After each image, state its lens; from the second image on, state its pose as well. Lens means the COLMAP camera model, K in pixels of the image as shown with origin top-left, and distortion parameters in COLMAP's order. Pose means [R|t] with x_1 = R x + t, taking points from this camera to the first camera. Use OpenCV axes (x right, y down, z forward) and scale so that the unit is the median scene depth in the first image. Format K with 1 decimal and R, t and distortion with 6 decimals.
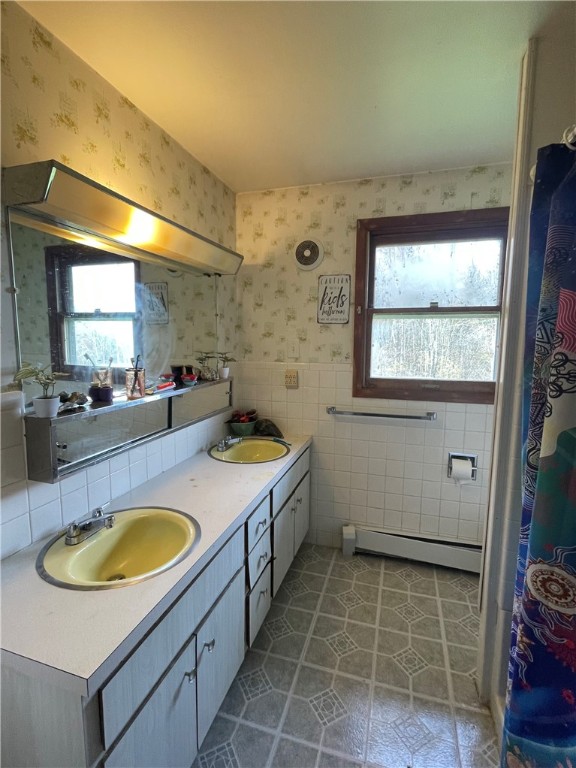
lens RADIAL K [[368.4, 0, 287.2], [0, 368.4, 375.2], [0, 0, 1]] dist [-0.003555, -0.000878]
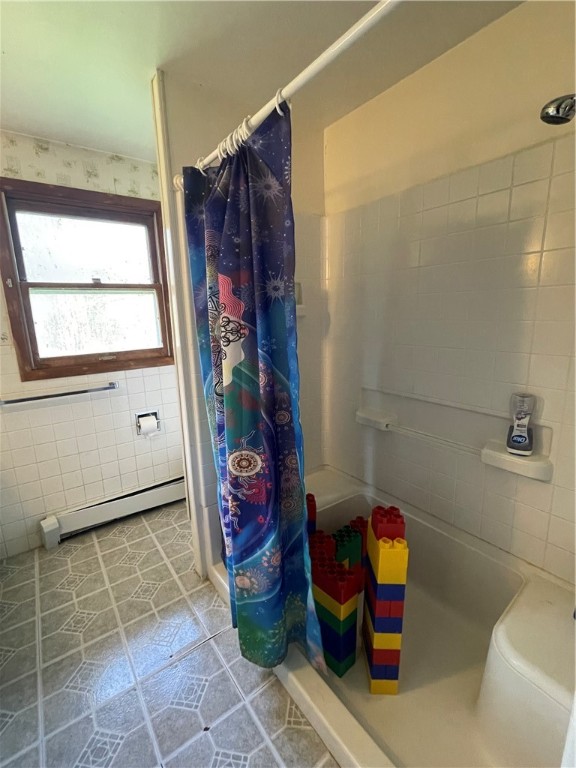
lens RADIAL K [[368.4, 0, 287.2], [0, 368.4, 375.2], [0, 0, 1]] dist [-0.003555, -0.000878]
pose [[0.582779, -0.161145, 0.796493, -0.205226], [0.113919, 0.986663, 0.116268, 0.017041], [-0.804606, 0.022977, 0.593364, -0.063480]]
